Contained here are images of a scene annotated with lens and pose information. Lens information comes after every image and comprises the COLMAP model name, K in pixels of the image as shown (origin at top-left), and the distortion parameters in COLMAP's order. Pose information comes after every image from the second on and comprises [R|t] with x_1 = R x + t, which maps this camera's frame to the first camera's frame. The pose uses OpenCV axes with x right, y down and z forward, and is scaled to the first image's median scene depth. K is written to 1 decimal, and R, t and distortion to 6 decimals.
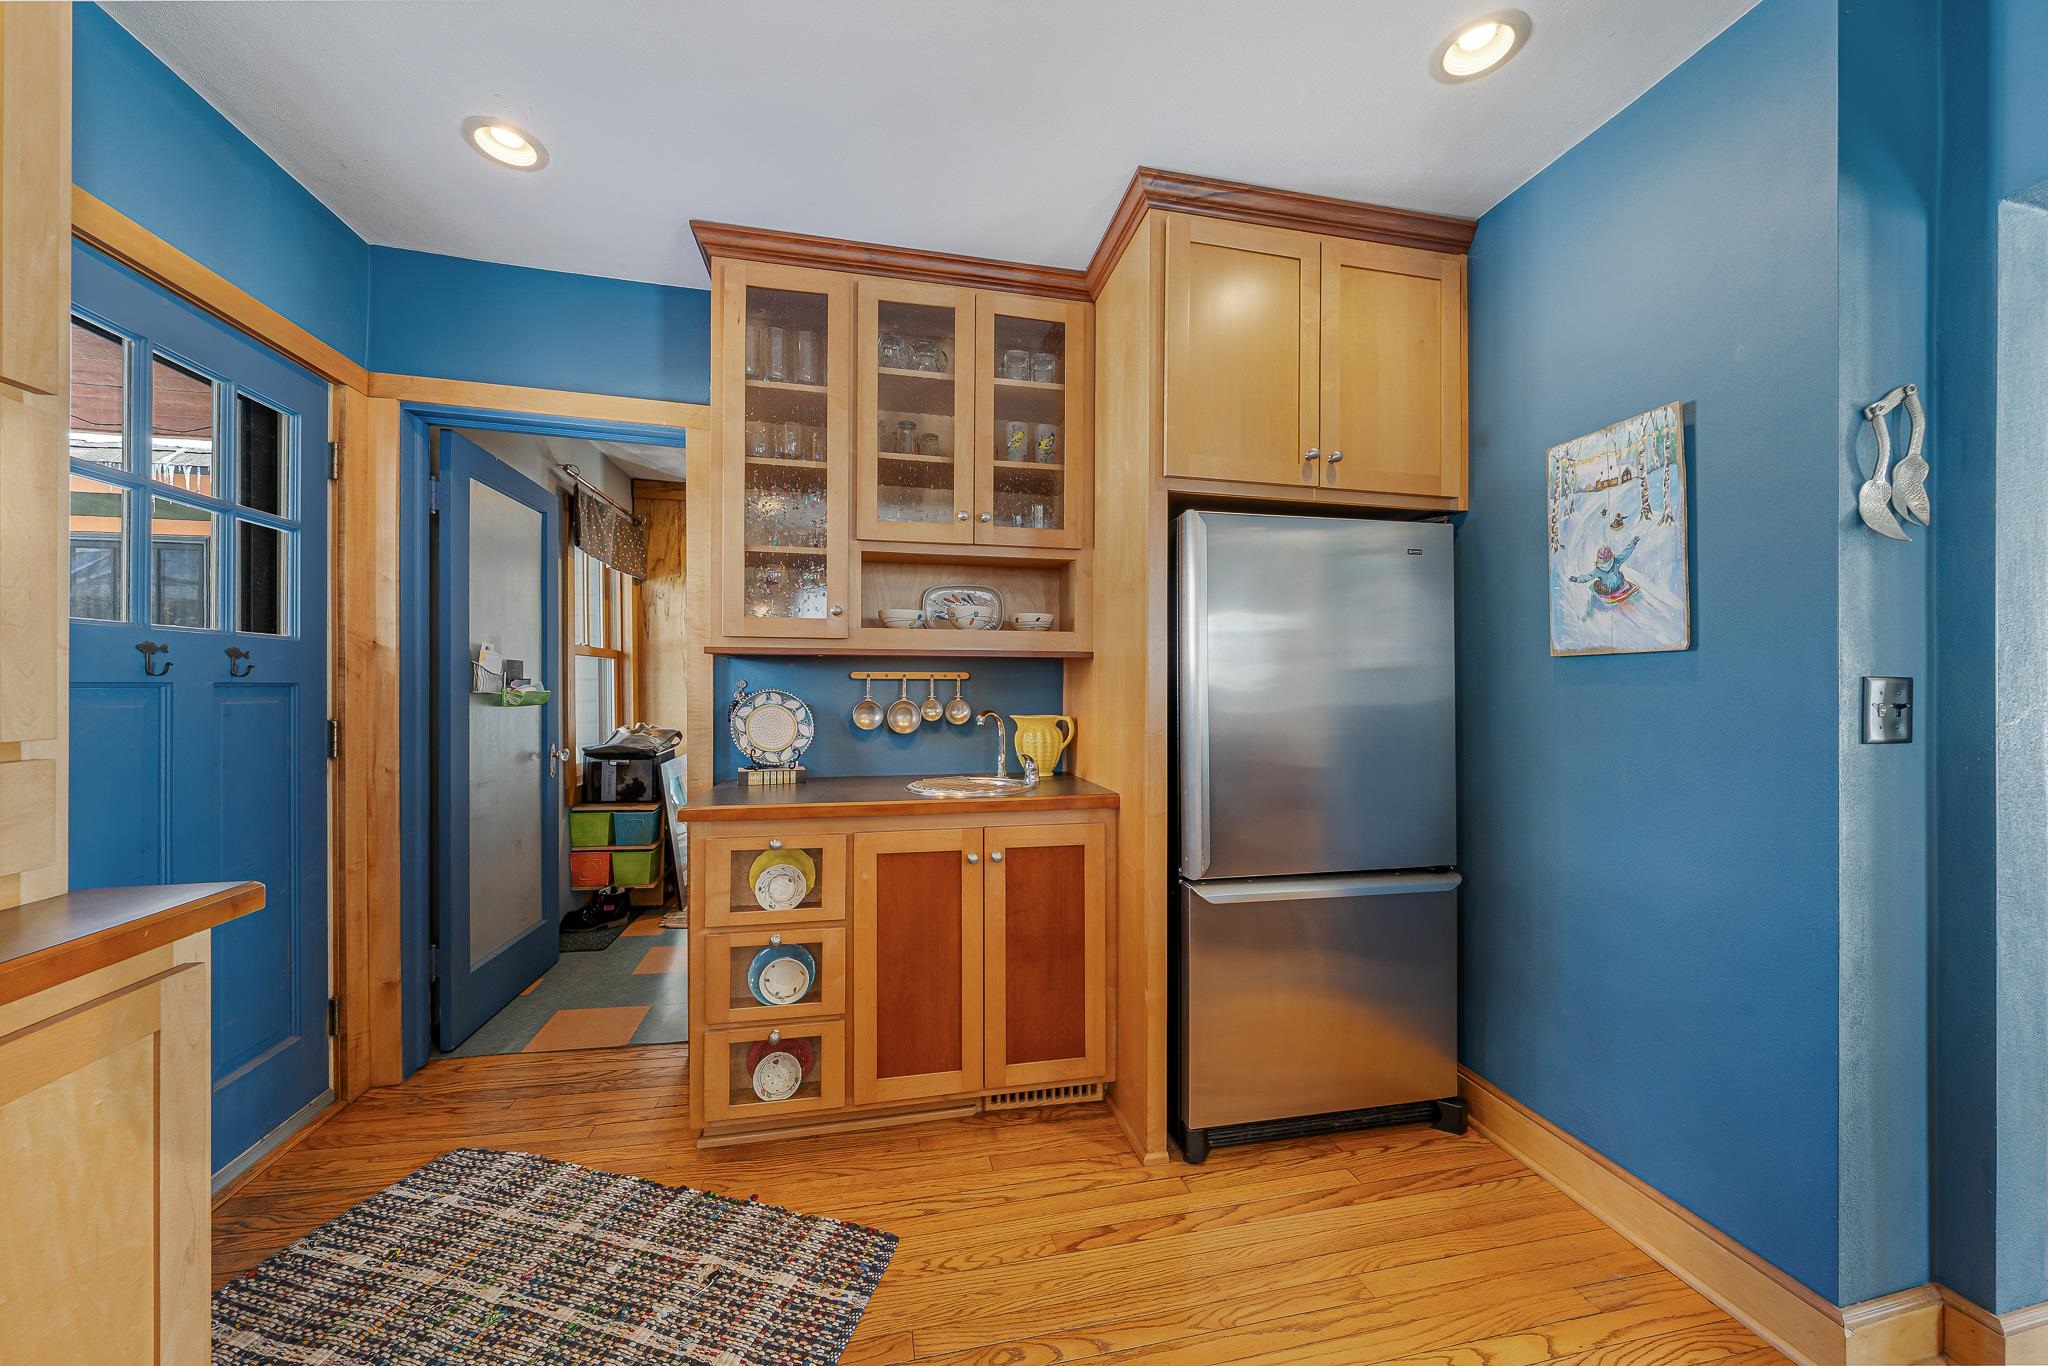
lens RADIAL K [[710.2, 0, 1018.7], [0, 710.2, 684.7], [0, 0, 1]] dist [-0.001403, -0.000071]
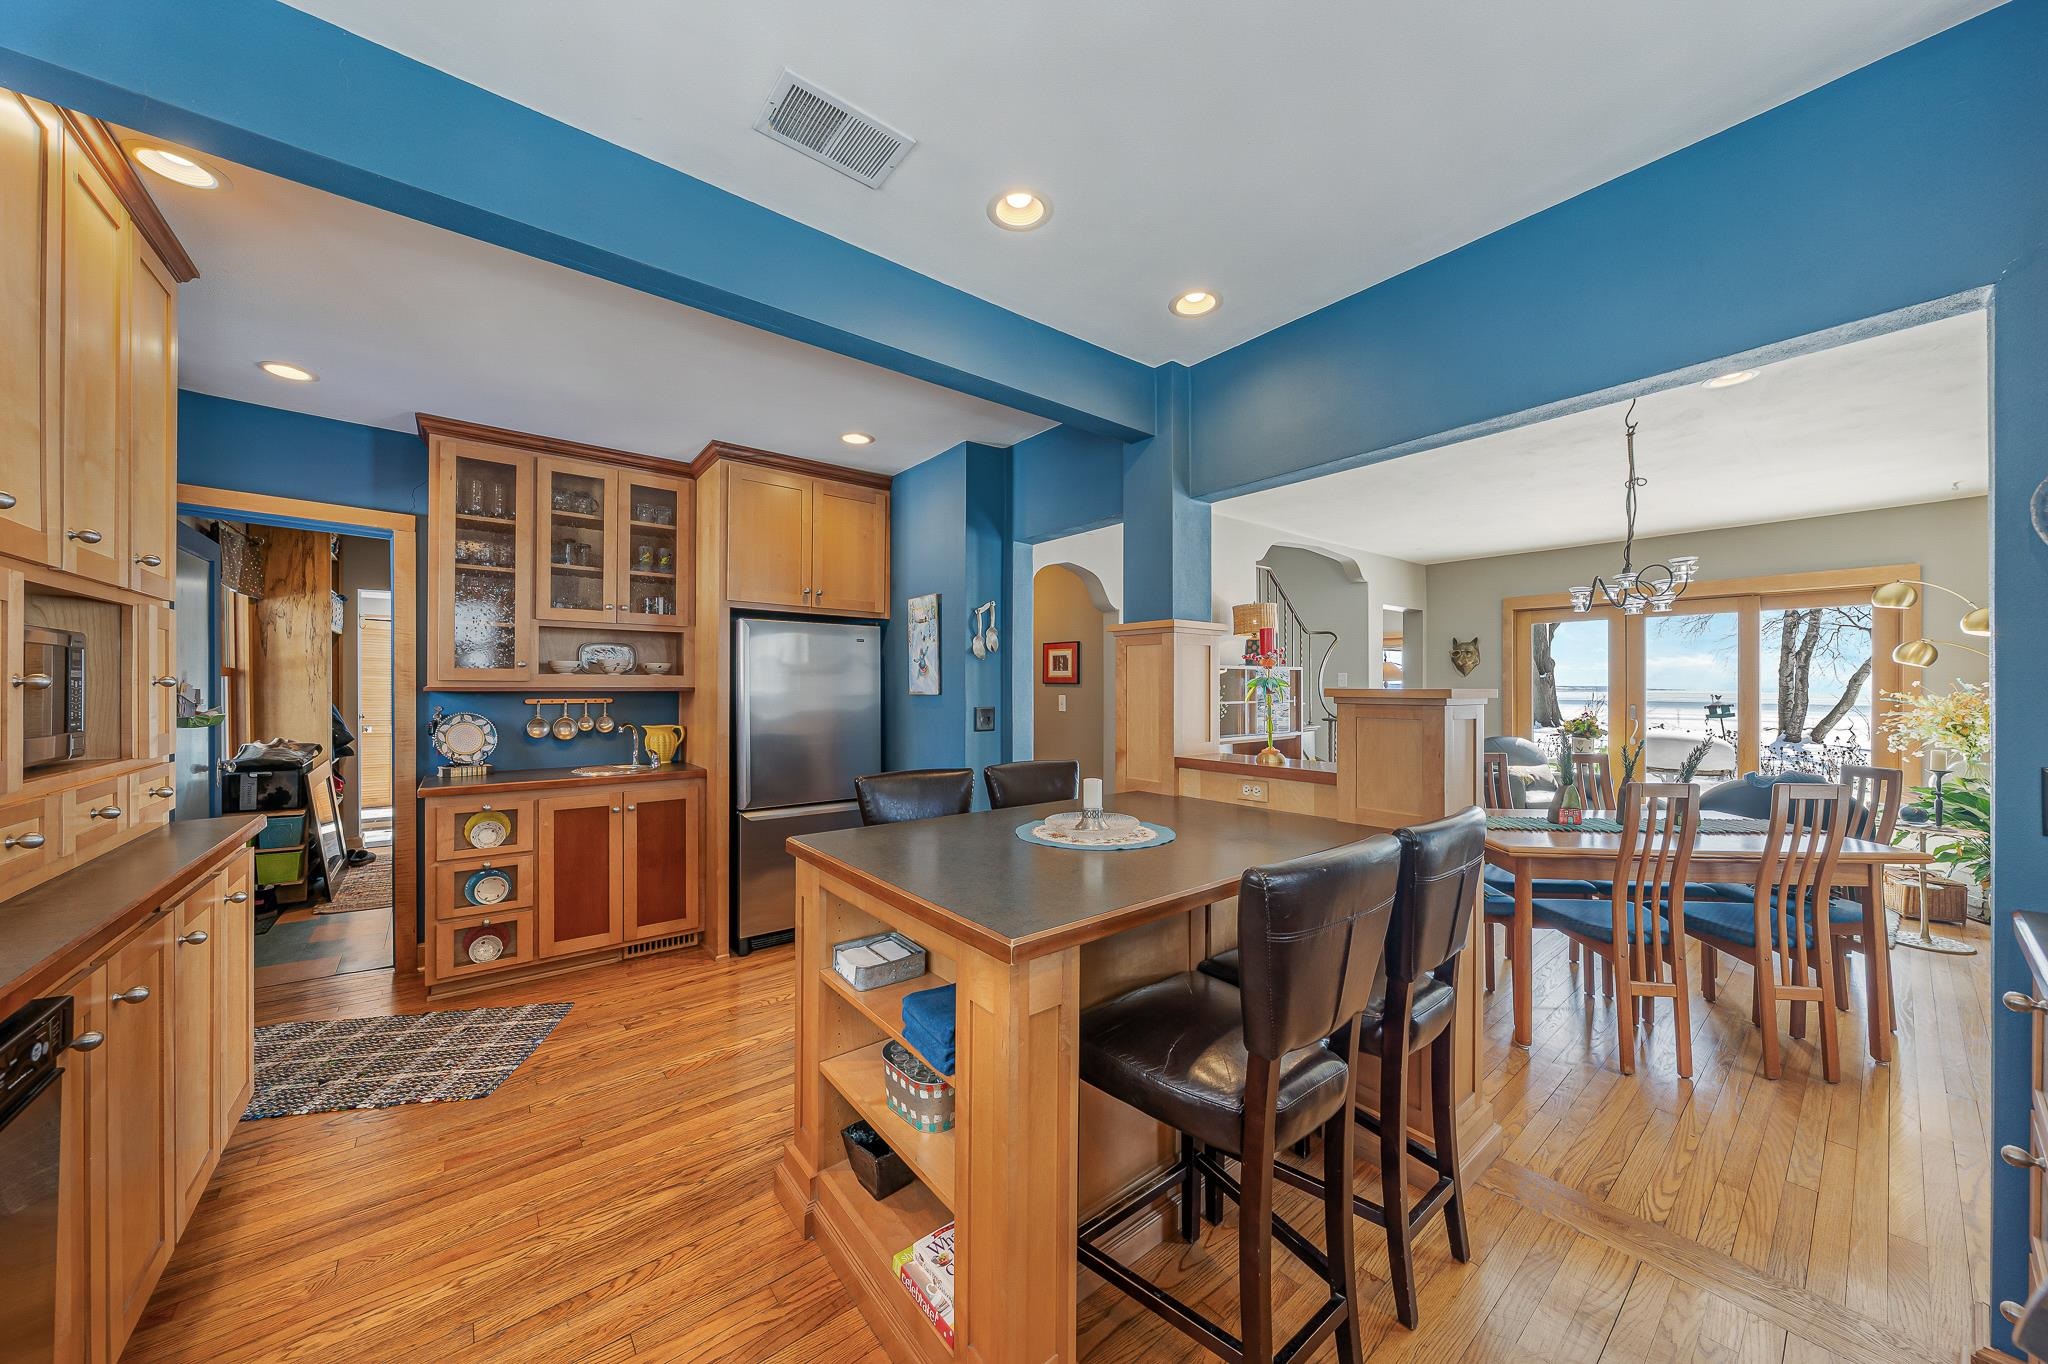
lens RADIAL K [[710.2, 0, 951.8], [0, 710.2, 680.3], [0, 0, 1]] dist [-0.001403, -0.000071]
pose [[0.927199, -0.000022, 0.374569, 0.041794], [0.002043, 0.999985, -0.004998, -0.056786], [-0.374564, 0.005400, 0.927185, -0.838344]]
